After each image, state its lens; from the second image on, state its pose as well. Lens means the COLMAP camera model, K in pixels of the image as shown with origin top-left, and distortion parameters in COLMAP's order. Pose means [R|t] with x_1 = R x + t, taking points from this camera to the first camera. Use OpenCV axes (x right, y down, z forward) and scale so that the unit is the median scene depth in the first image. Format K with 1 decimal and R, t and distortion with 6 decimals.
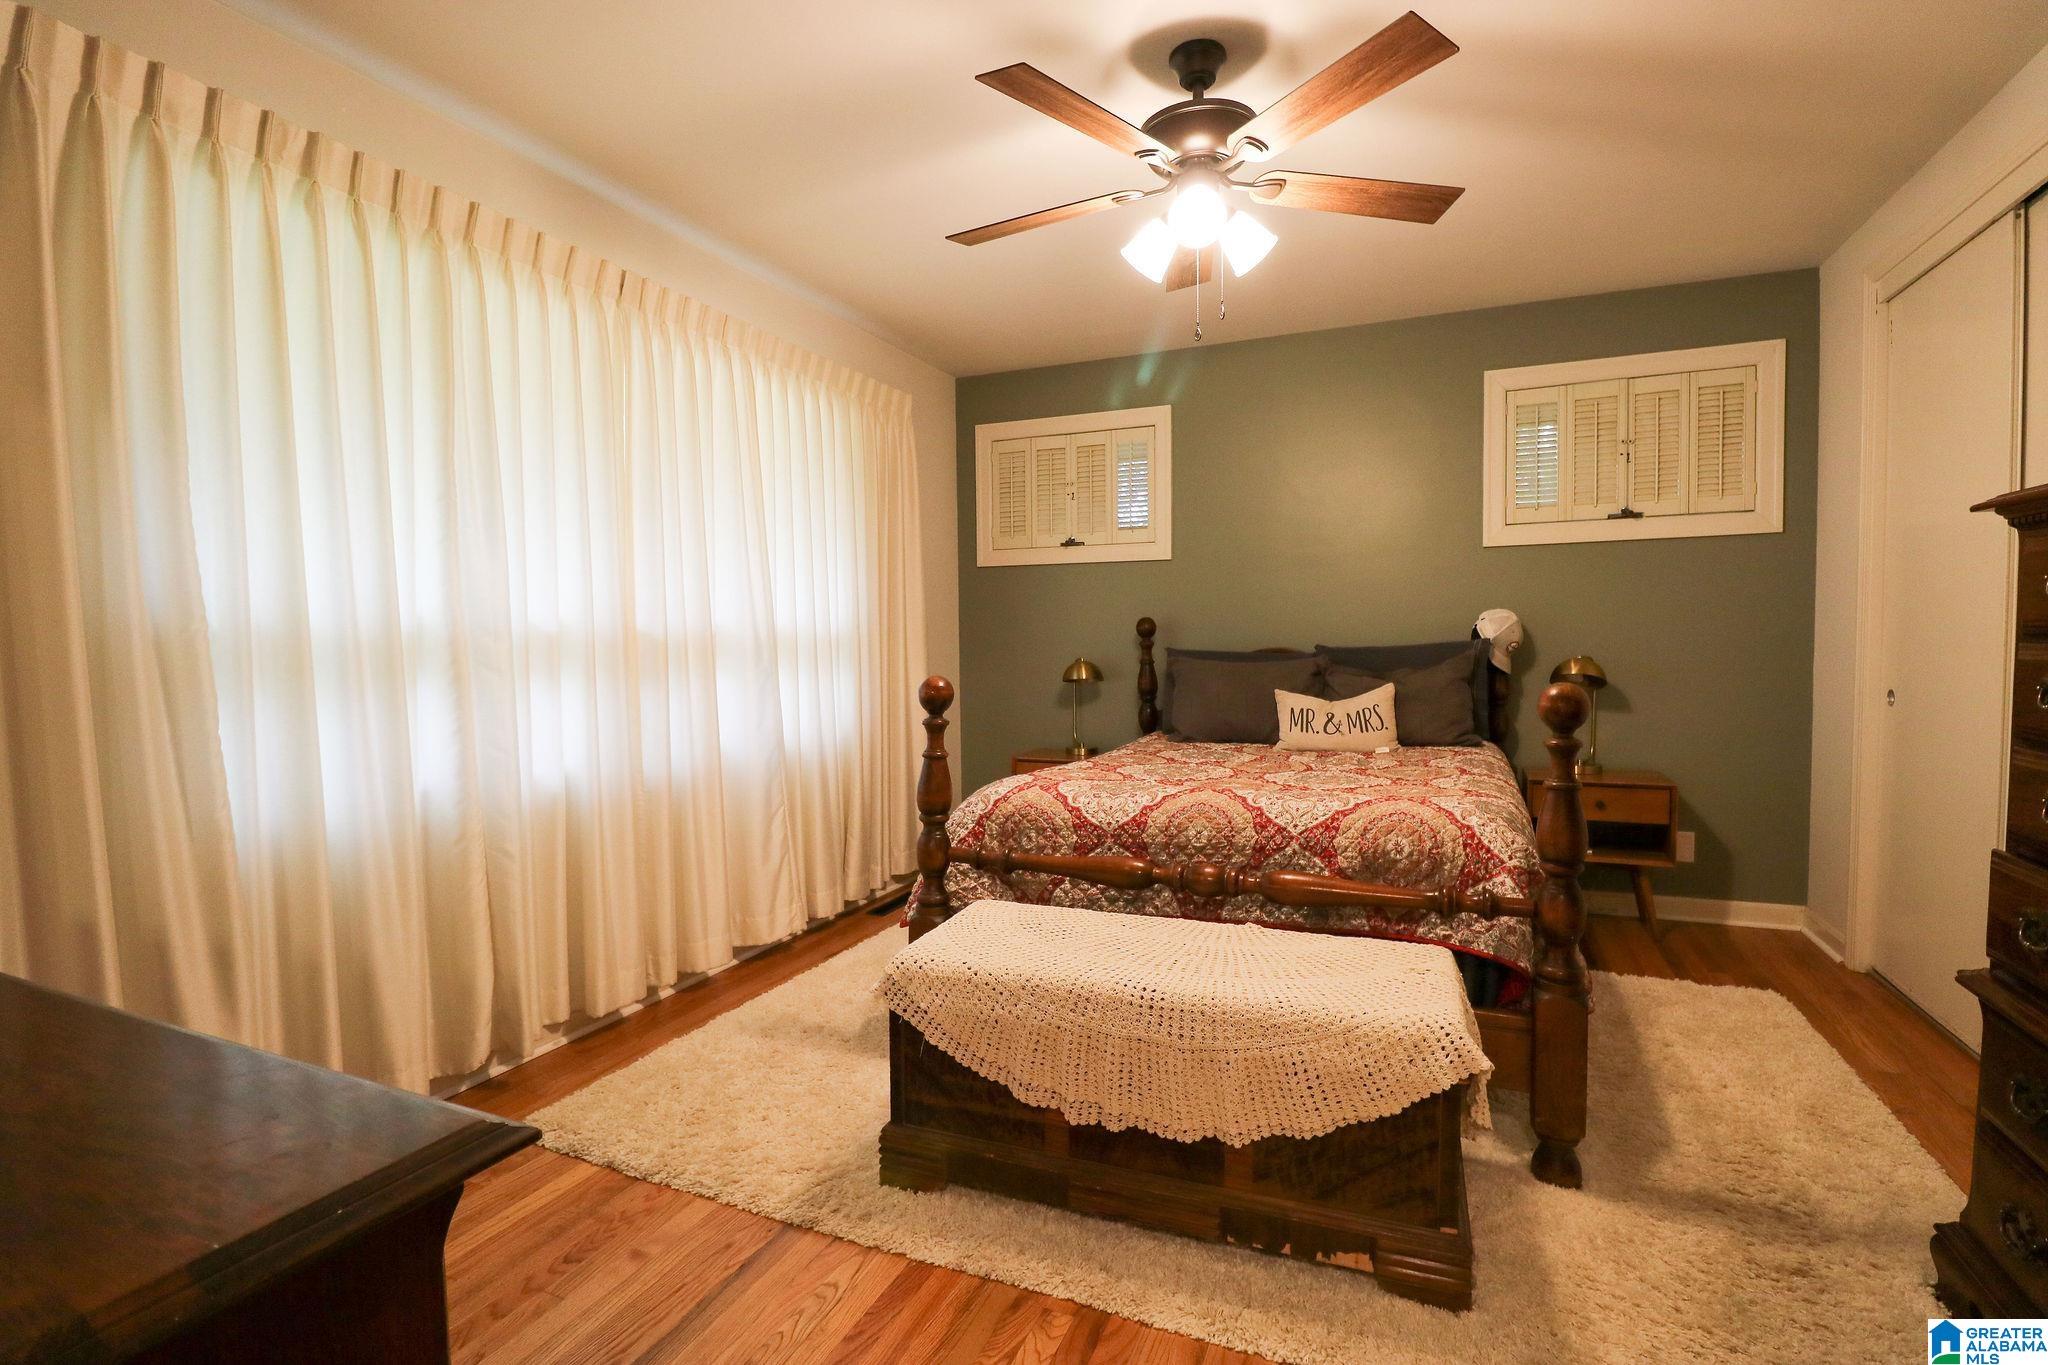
lens RADIAL K [[949.3, 0, 1026.8], [0, 949.3, 680.3], [0, 0, 1]] dist [0.002730, -0.010831]
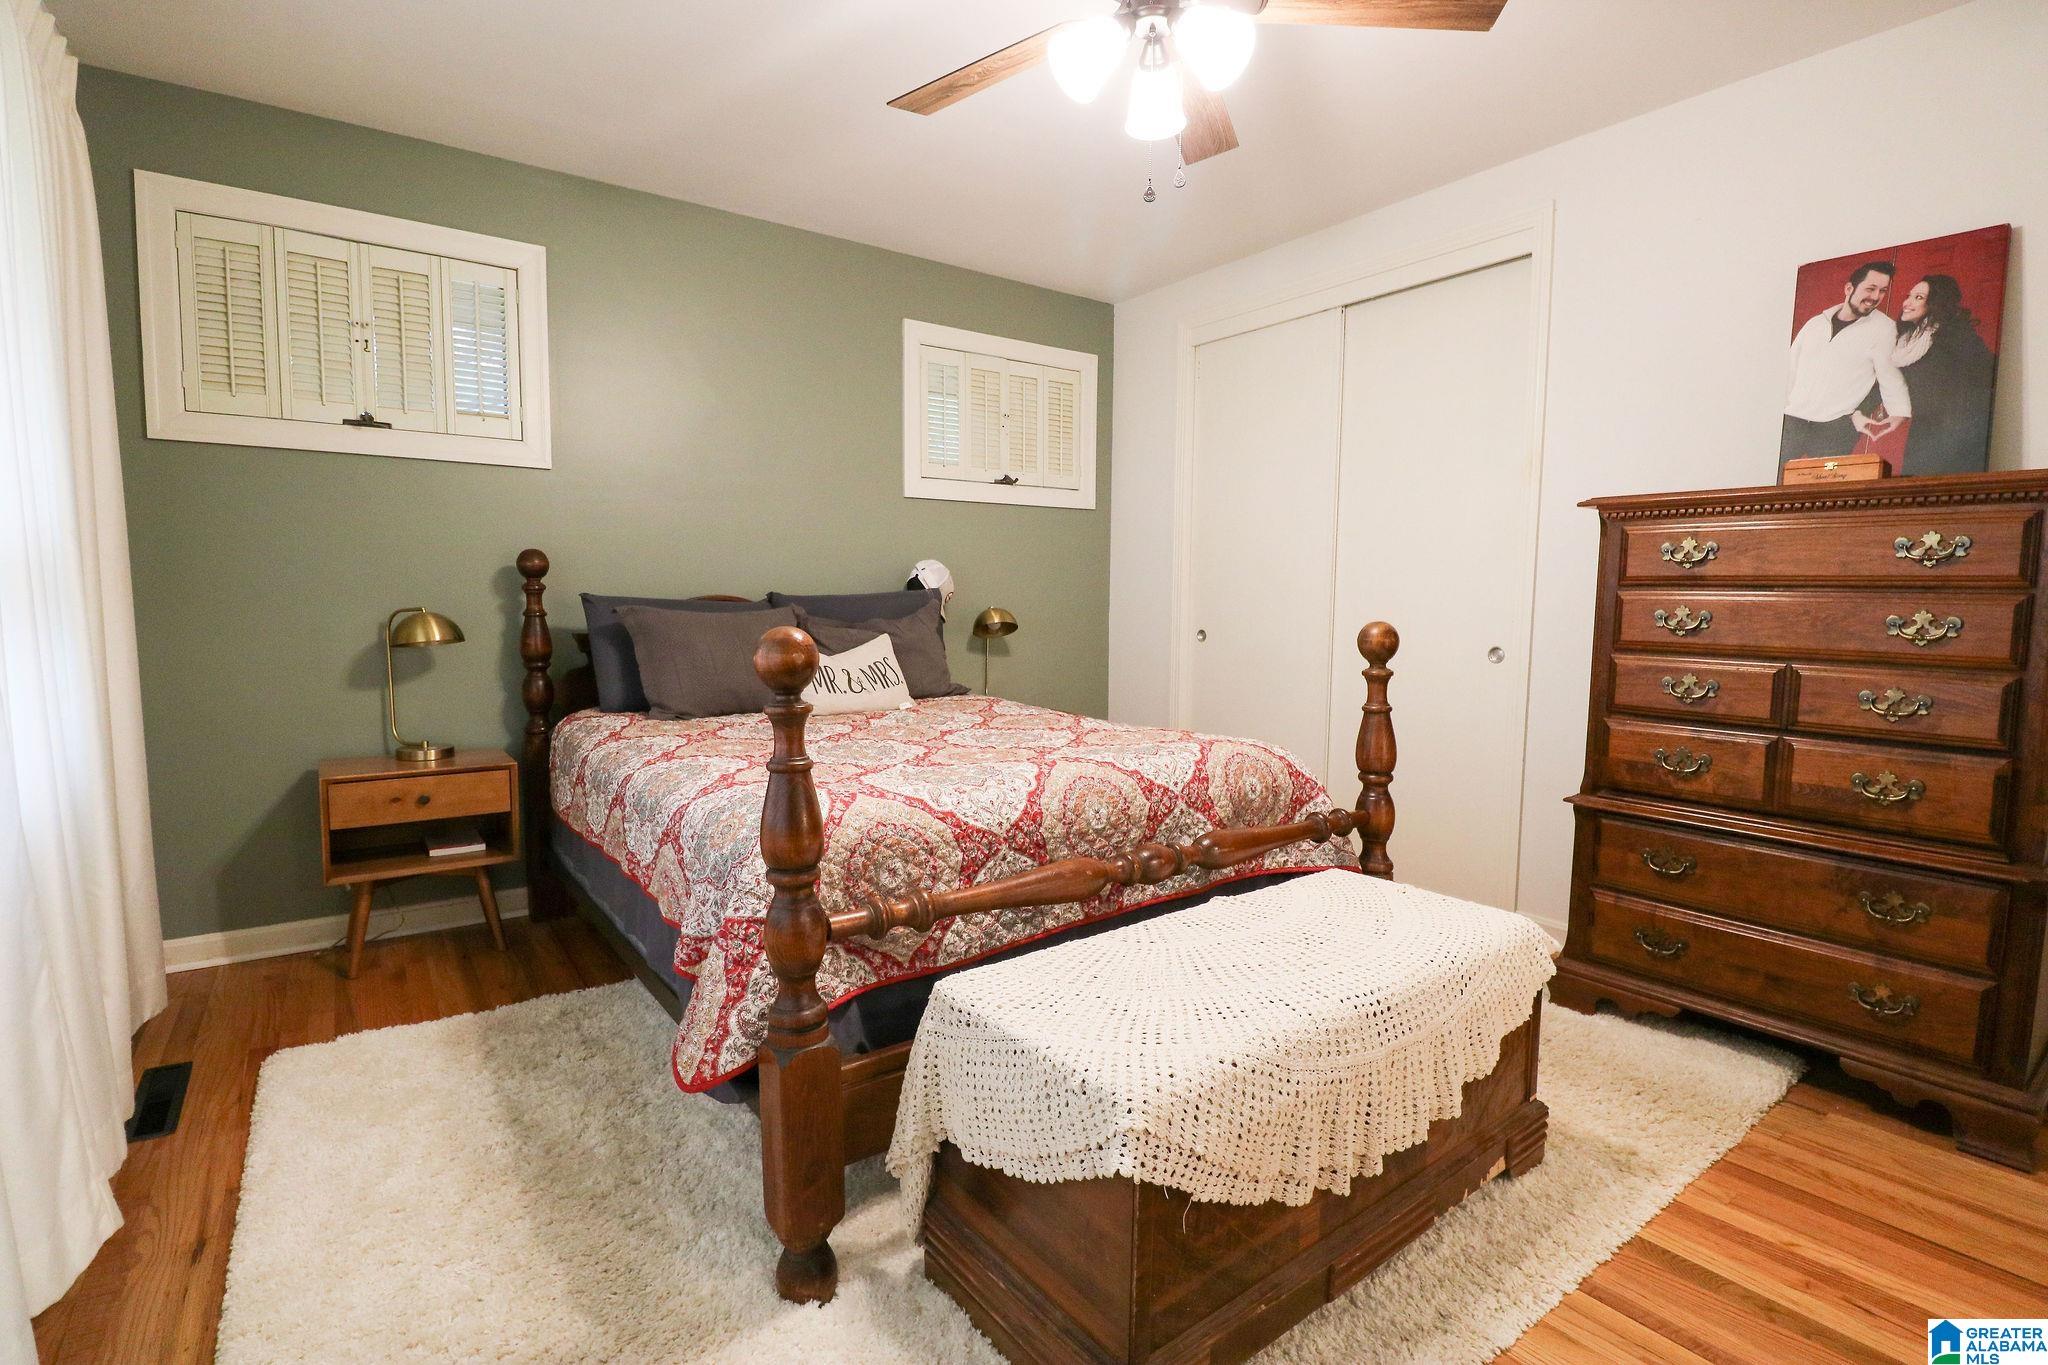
lens RADIAL K [[949.3, 0, 1026.8], [0, 949.3, 680.3], [0, 0, 1]] dist [0.002730, -0.010831]
pose [[0.511308, -0.061497, 0.857194, -0.518539], [0.025843, 0.998086, 0.056190, -0.001014], [-0.859009, -0.006578, 0.511919, 0.599106]]
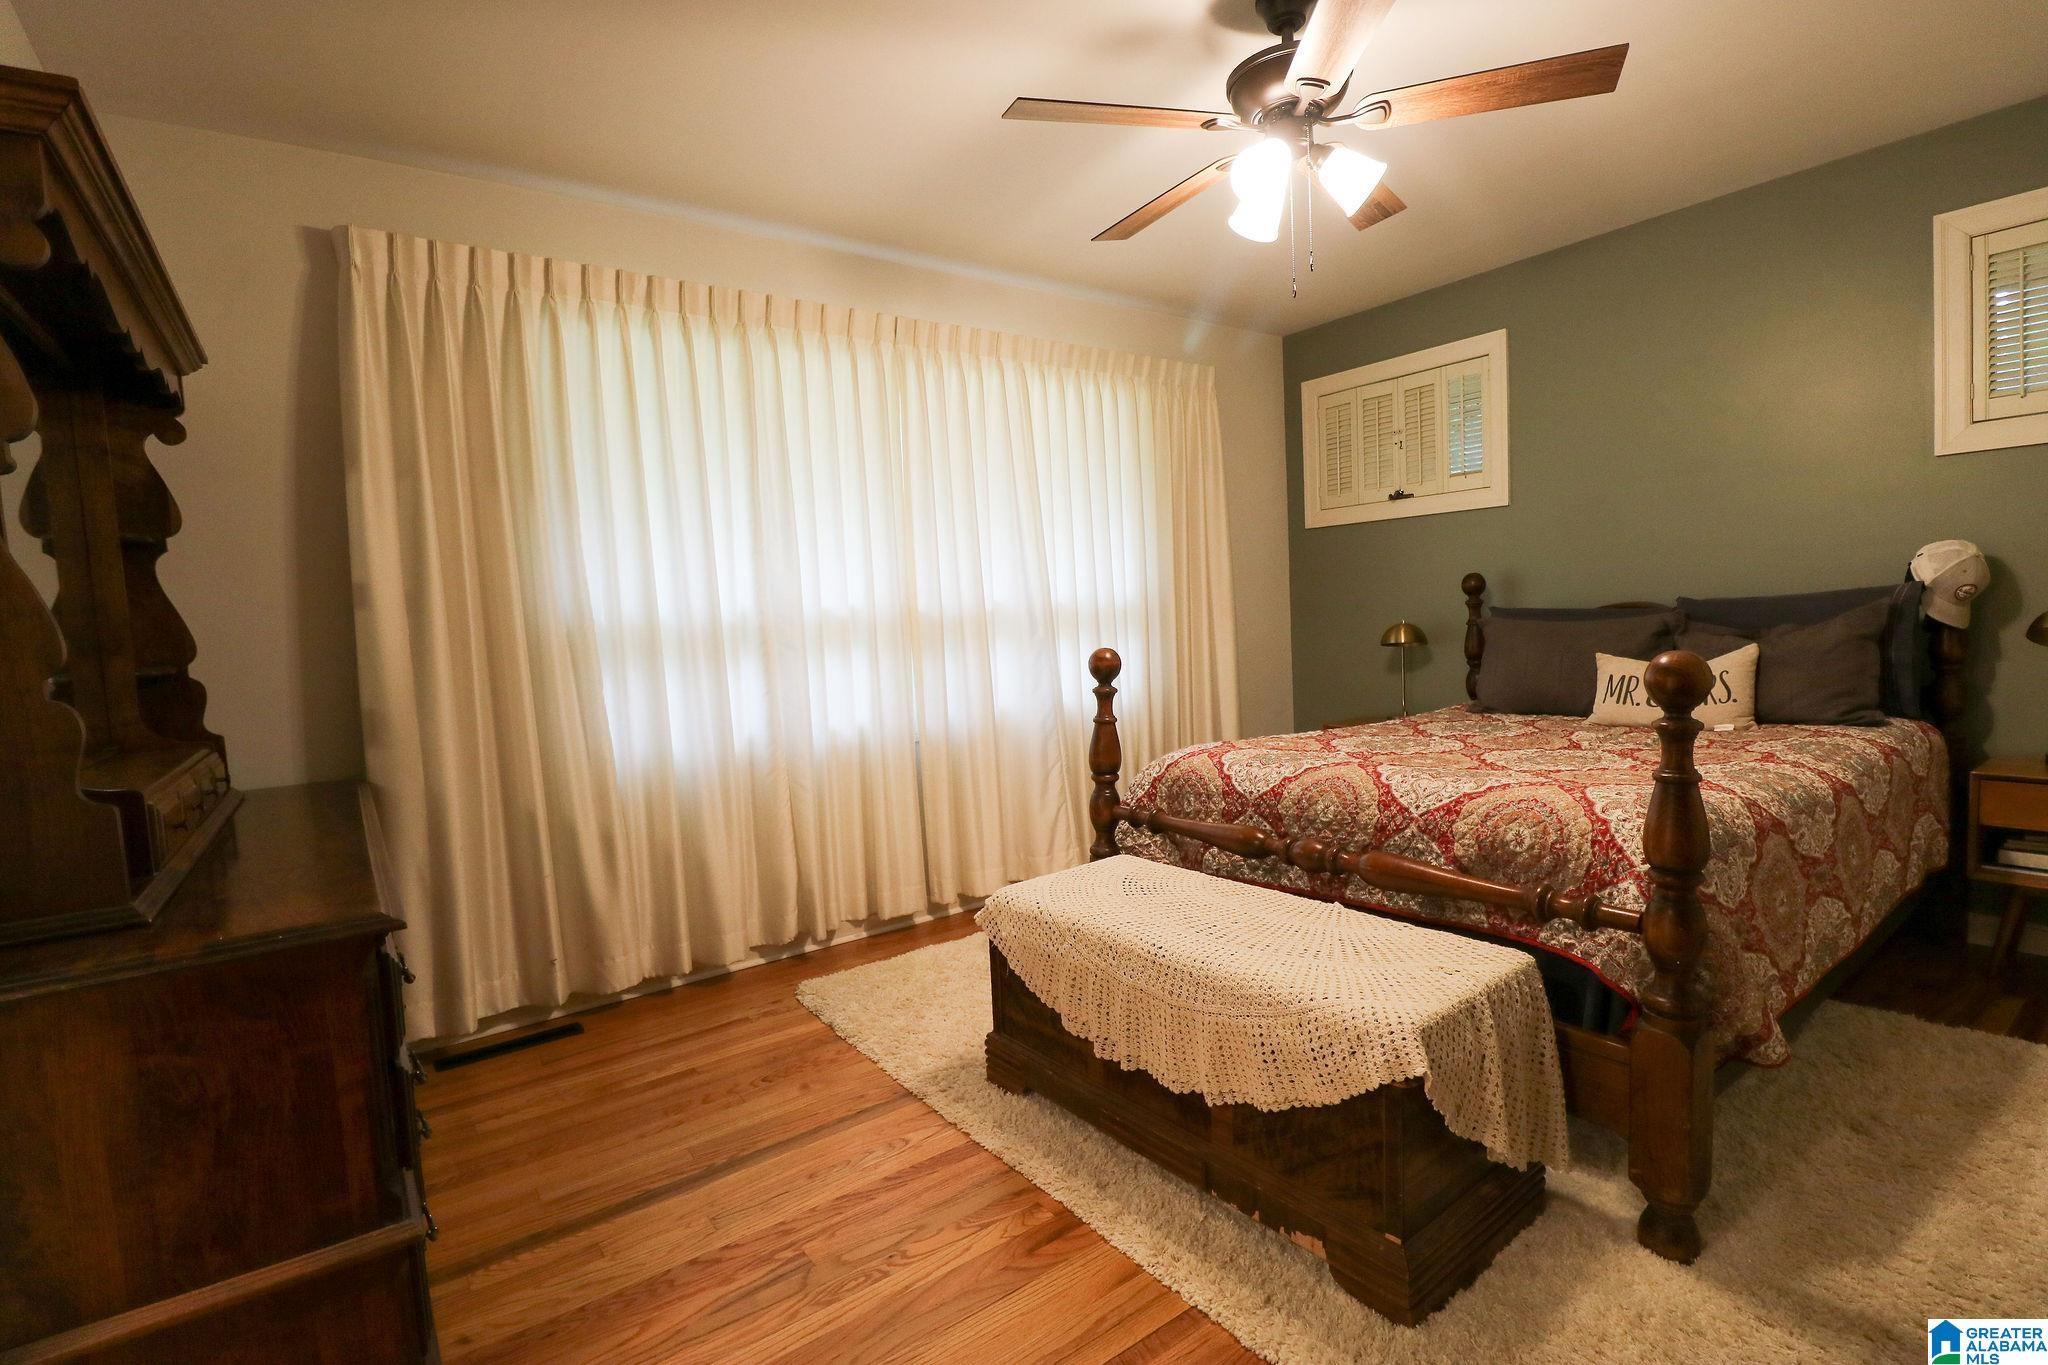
lens RADIAL K [[948.5, 0, 1027.7], [0, 948.5, 678.6], [0, 0, 1]] dist [0.002358, -0.013056]
pose [[0.863390, 0.003301, -0.504526, 0.384079], [0.016630, 0.999249, 0.034998, -0.008689], [0.504263, -0.038607, 0.862687, 0.017605]]
